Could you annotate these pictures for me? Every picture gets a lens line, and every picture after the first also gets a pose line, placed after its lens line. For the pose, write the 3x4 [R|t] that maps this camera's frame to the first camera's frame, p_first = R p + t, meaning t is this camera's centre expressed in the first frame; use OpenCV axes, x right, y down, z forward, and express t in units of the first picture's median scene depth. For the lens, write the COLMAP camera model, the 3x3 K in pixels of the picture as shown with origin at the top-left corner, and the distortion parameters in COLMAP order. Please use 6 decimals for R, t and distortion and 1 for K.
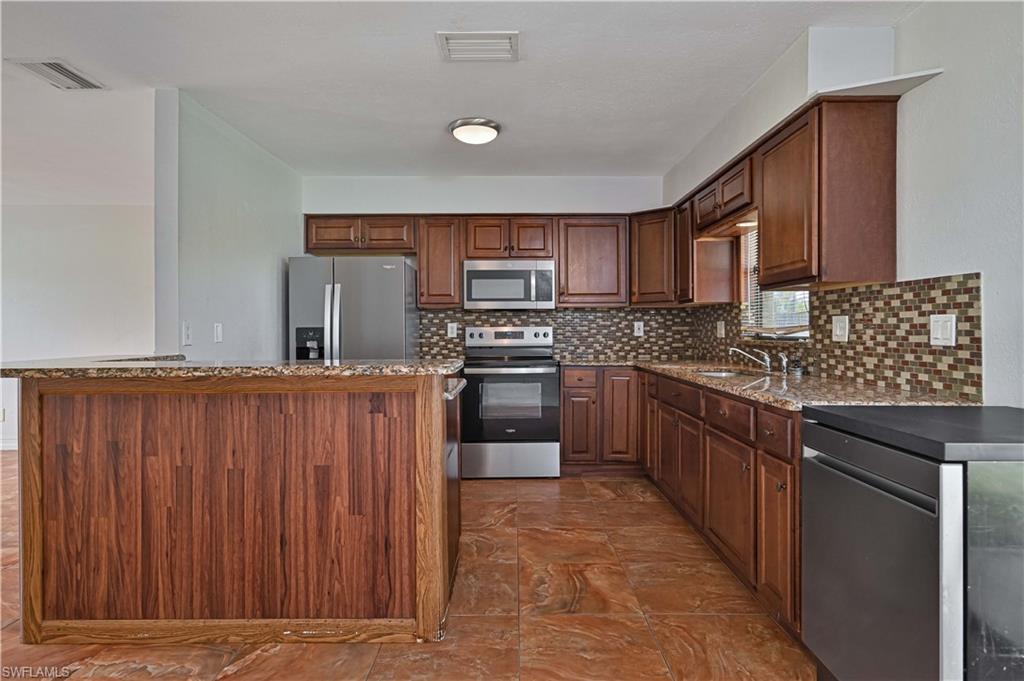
lens RADIAL K [[574.8, 0, 526.7], [0, 574.8, 330.3], [0, 0, 1]] dist [0.001992, -0.000141]
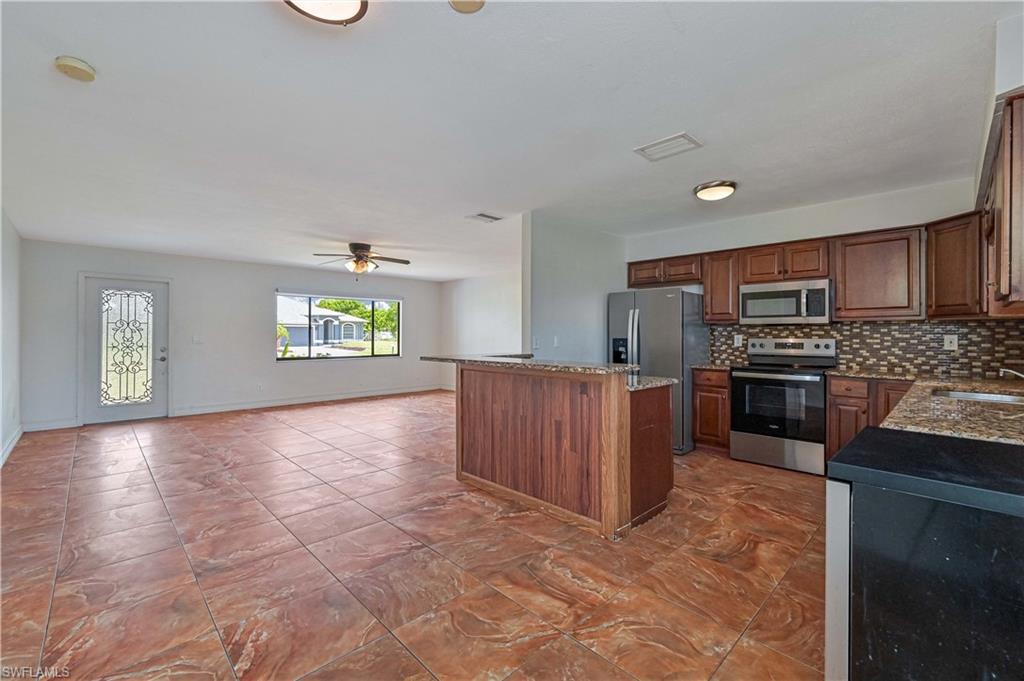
lens RADIAL K [[443.1, 0, 511.9], [0, 443.1, 333.4], [0, 0, 1]] dist [0.008684, -0.001042]
pose [[0.692472, 0.004487, -0.721430, 0.347686], [-0.004573, 0.999988, 0.001829, -0.023624], [0.721430, 0.002033, 0.692485, -0.036158]]
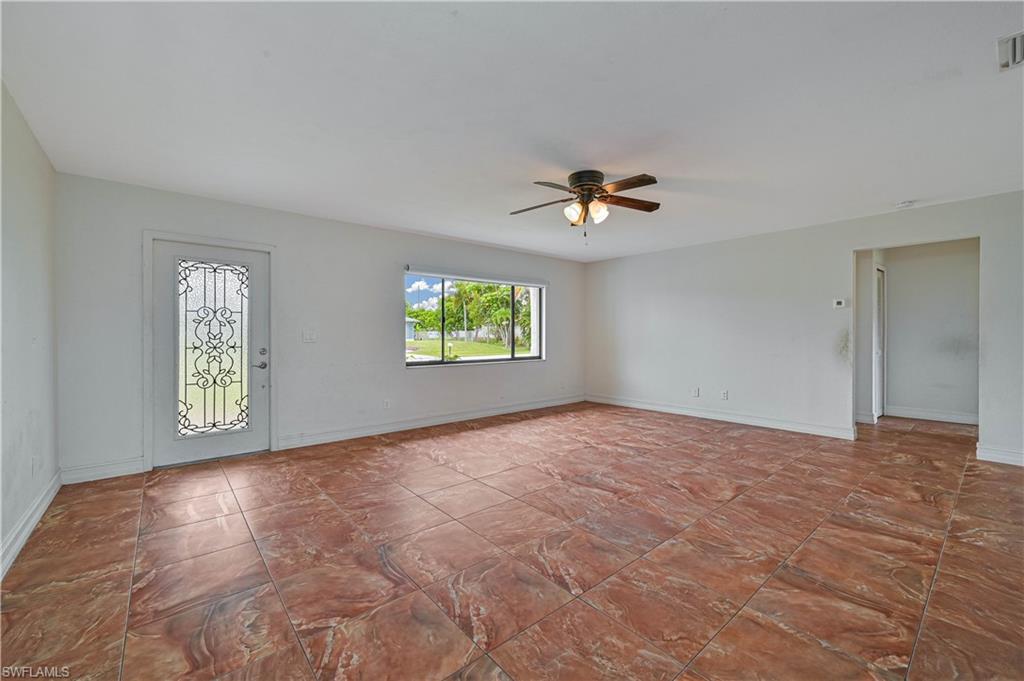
lens RADIAL K [[415.0, 0, 510.6], [0, 415.0, 337.7], [0, 0, 1]] dist [0.000904, 0.000452]
pose [[0.626249, 0.010248, -0.779555, -0.637138], [-0.000566, 0.999919, 0.012691, -0.000791], [0.779623, -0.007507, 0.626205, 0.011308]]
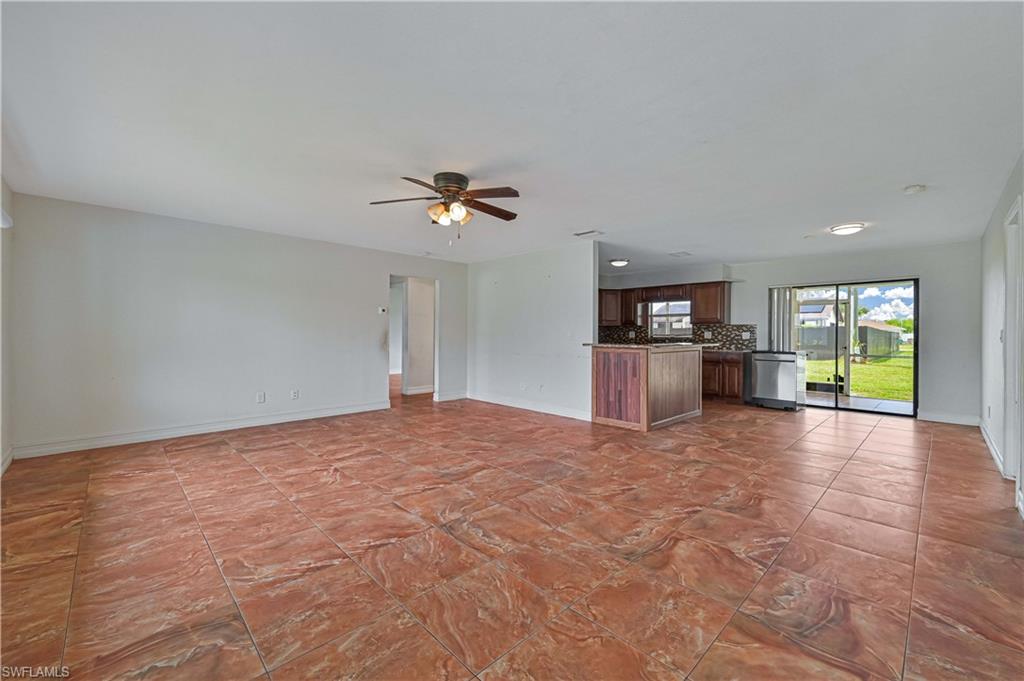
lens RADIAL K [[415.0, 0, 515.6], [0, 415.0, 336.7], [0, 0, 1]] dist [0.000904, 0.000452]
pose [[0.730479, 0.003855, 0.682925, -1.794873], [-0.008648, 0.999956, 0.003606, 0.005378], [-0.682881, -0.008540, 0.730480, -0.069950]]
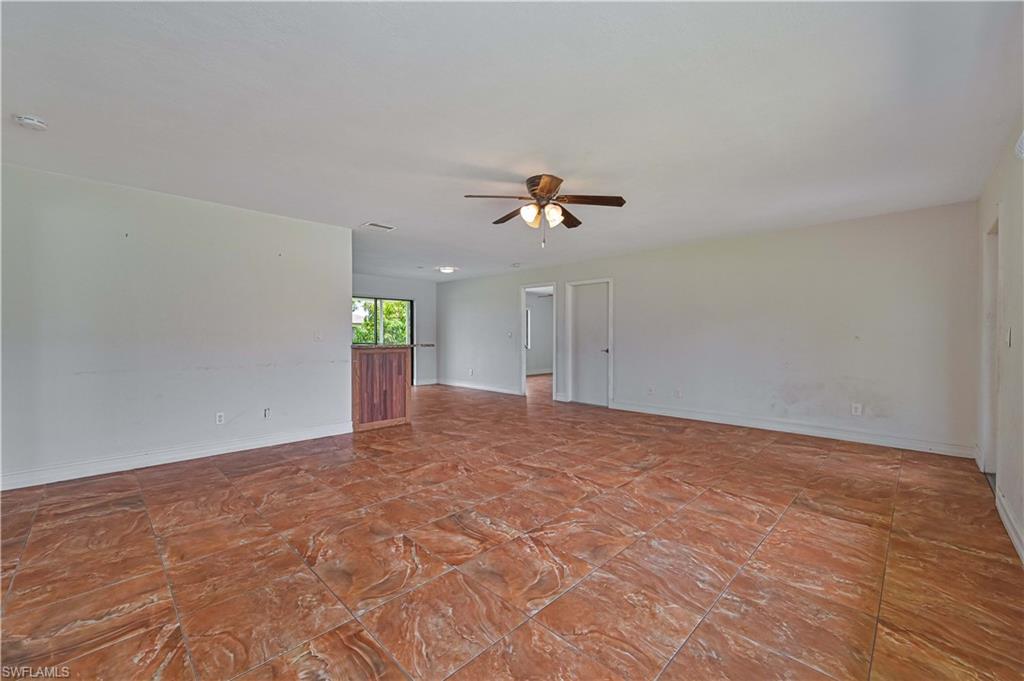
lens RADIAL K [[415.0, 0, 513.8], [0, 415.0, 337.6], [0, 0, 1]] dist [0.000904, 0.000452]
pose [[-0.698907, 0.002281, 0.715209, -1.896939], [0.003518, 0.999994, 0.000248, 0.010928], [-0.715204, 0.002689, -0.698911, 1.446111]]
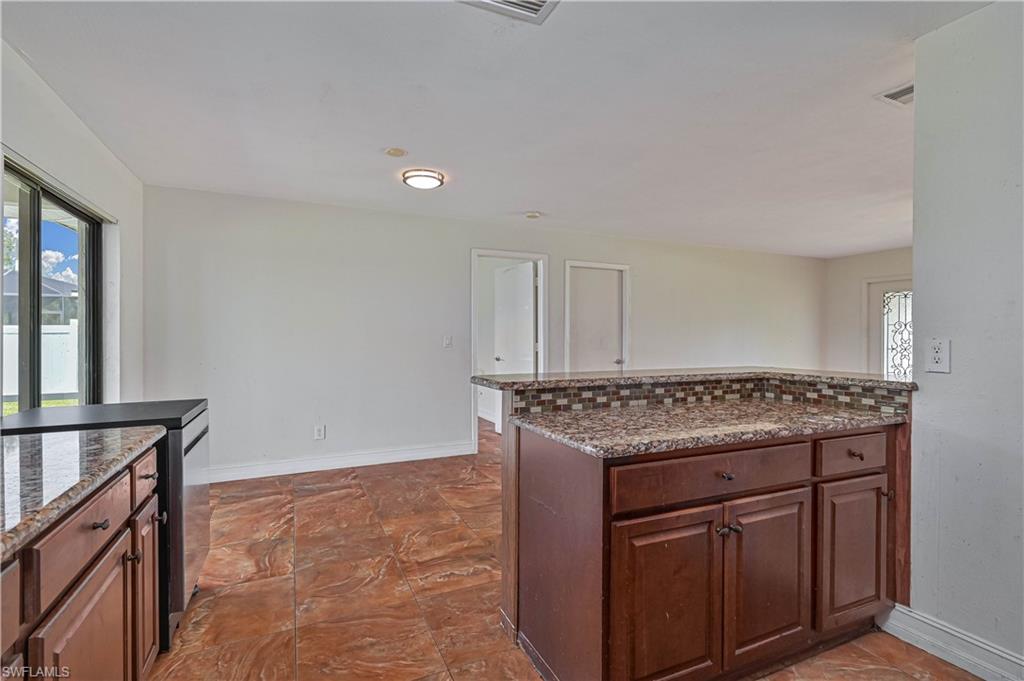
lens RADIAL K [[491.6, 0, 517.6], [0, 491.6, 335.7], [0, 0, 1]] dist [-0.002811, 0.000071]
pose [[-0.917522, 0.004123, -0.397663, 0.135204], [0.003896, 0.999991, 0.001380, -0.021361], [0.397665, -0.000283, -0.917530, 1.238817]]
